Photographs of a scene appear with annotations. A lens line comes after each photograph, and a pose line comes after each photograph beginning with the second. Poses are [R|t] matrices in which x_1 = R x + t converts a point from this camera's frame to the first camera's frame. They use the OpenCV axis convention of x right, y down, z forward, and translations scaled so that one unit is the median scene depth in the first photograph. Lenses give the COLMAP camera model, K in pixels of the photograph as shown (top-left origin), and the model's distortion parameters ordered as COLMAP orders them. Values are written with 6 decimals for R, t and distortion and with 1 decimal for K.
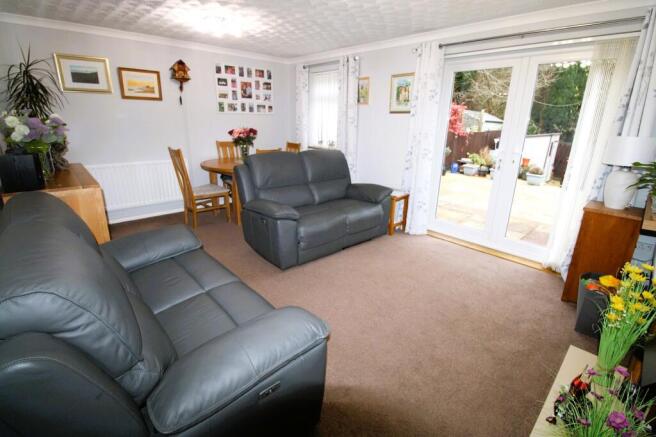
lens RADIAL K [[302.1, 0, 325.7], [0, 302.1, 214.7], [0, 0, 1]] dist [0.000254, -0.015674]
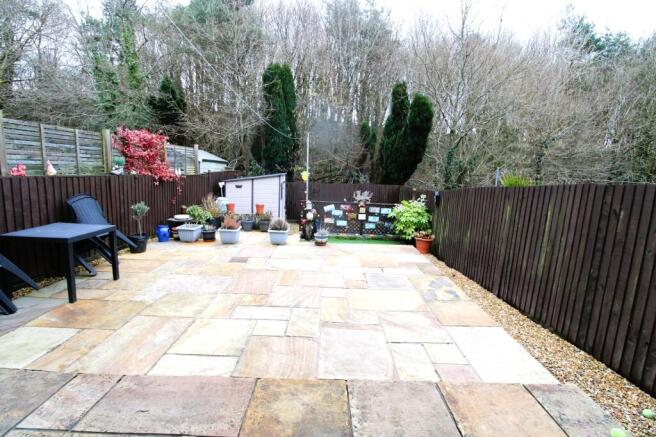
lens RADIAL K [[302.1, 0, 325.7], [0, 302.1, 214.7], [0, 0, 1]] dist [0.000254, -0.015674]
pose [[0.682827, -0.117371, 0.721090, 0.092812], [0.213046, 0.976101, -0.042862, -0.041070], [-0.698827, 0.182893, 0.691514, 0.149080]]
